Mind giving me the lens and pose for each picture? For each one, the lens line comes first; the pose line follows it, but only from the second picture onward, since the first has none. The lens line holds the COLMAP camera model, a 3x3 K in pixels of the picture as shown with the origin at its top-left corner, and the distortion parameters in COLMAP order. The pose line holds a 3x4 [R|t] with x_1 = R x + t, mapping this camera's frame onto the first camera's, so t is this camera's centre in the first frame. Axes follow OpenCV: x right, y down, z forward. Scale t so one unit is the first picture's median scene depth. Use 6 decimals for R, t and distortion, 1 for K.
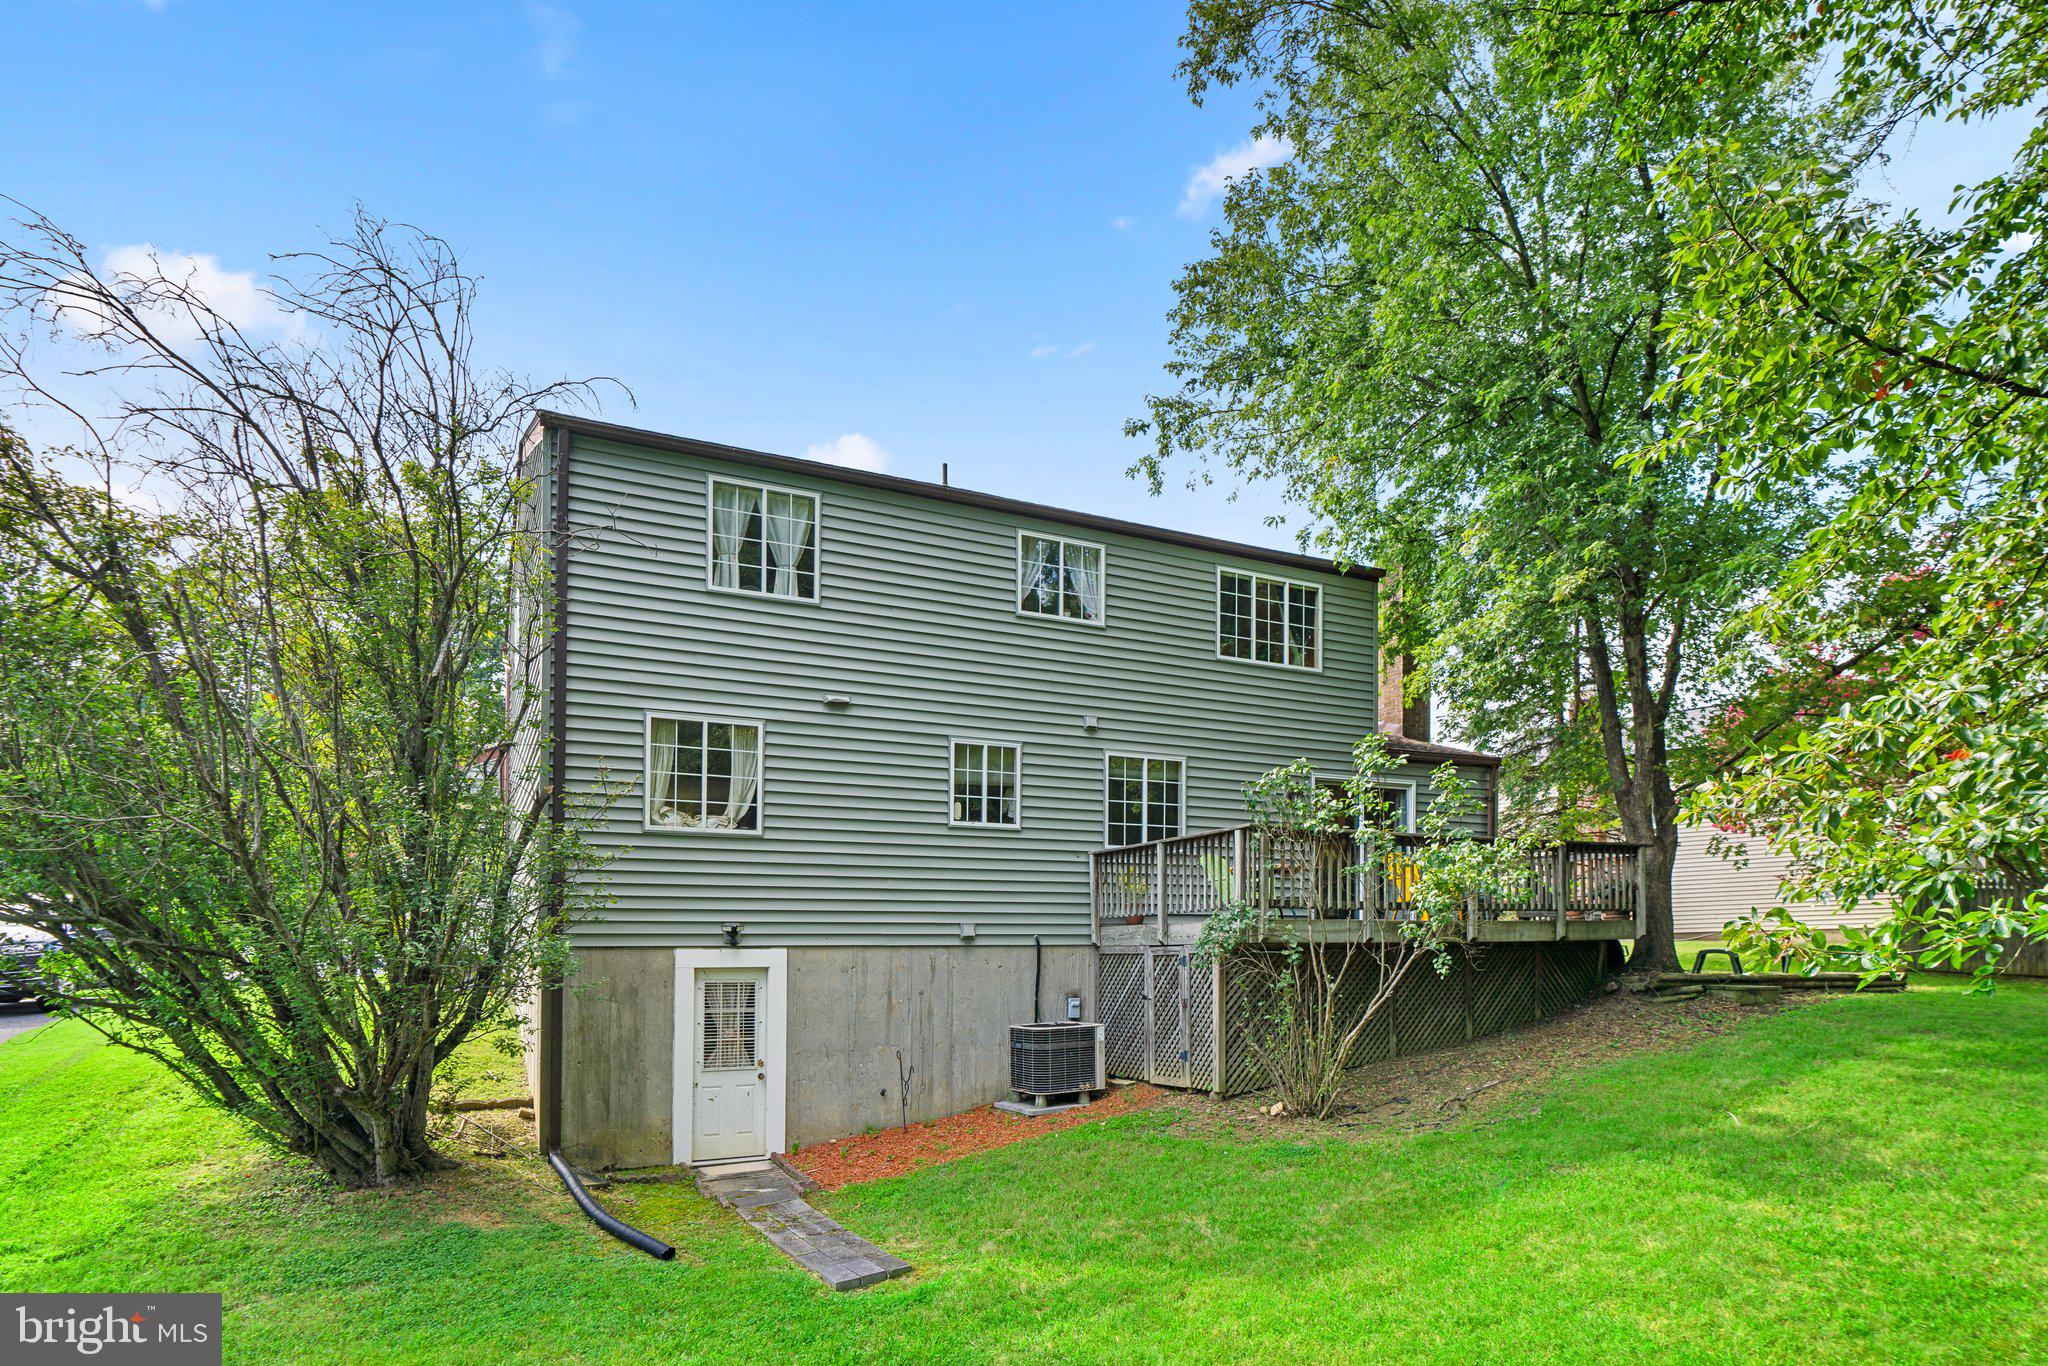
lens RADIAL K [[925.3, 0, 1025.8], [0, 925.3, 729.0], [0, 0, 1]] dist [0.001196, 0.000260]
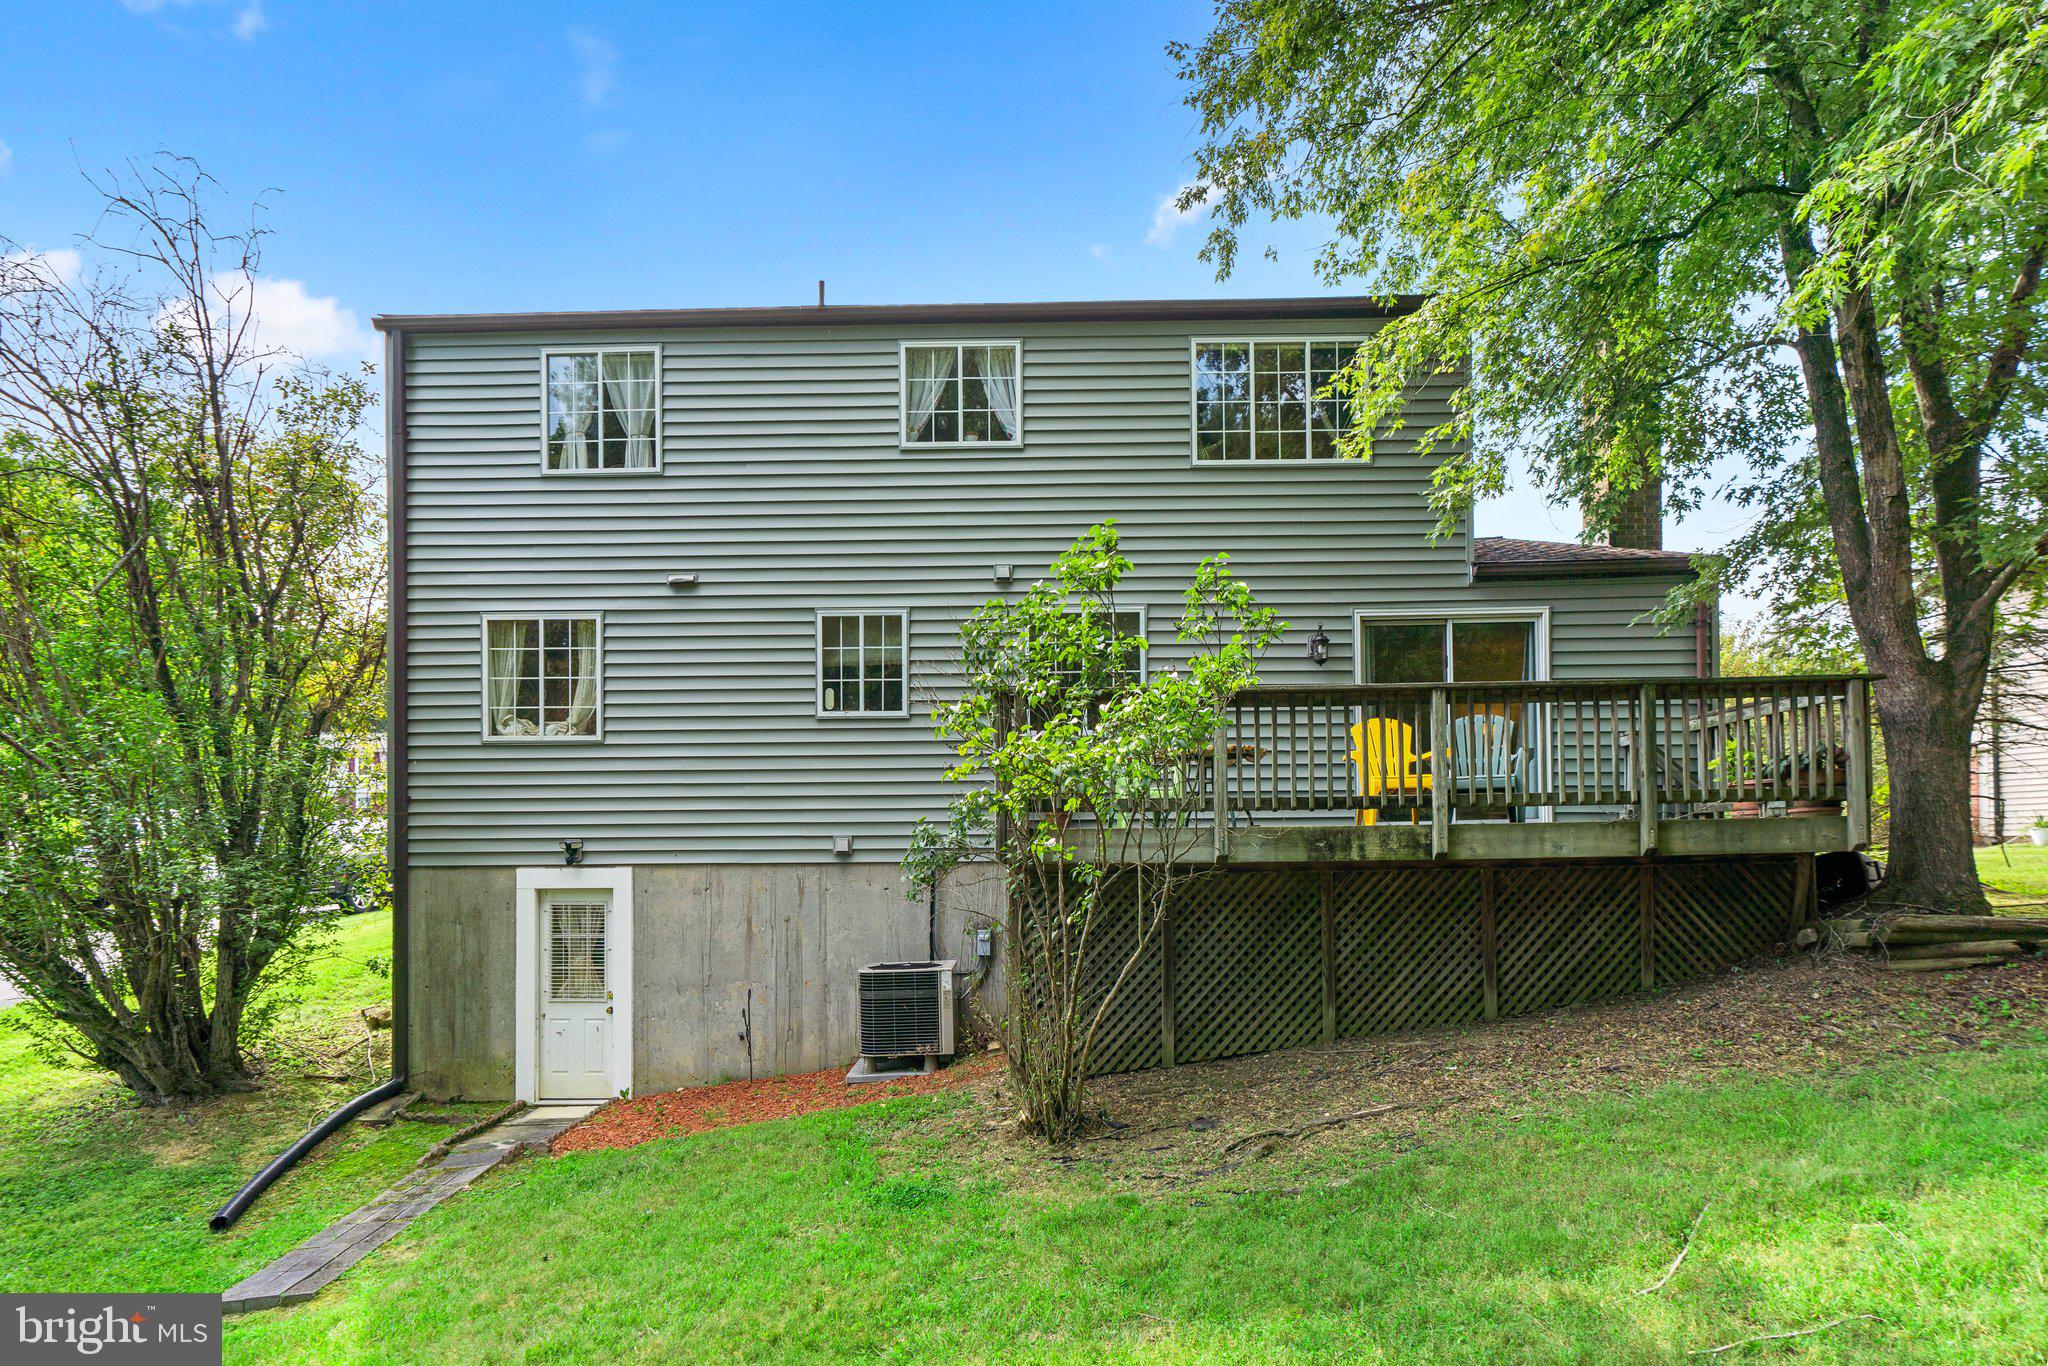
lens RADIAL K [[952.2, 0, 1020.2], [0, 952.2, 665.5], [0, 0, 1]] dist [-0.000946, 0.000299]
pose [[0.918518, -0.081116, -0.386970, 0.442904], [0.095375, 0.995283, 0.017752, 0.065390], [0.383704, -0.053213, 0.921922, 0.316999]]
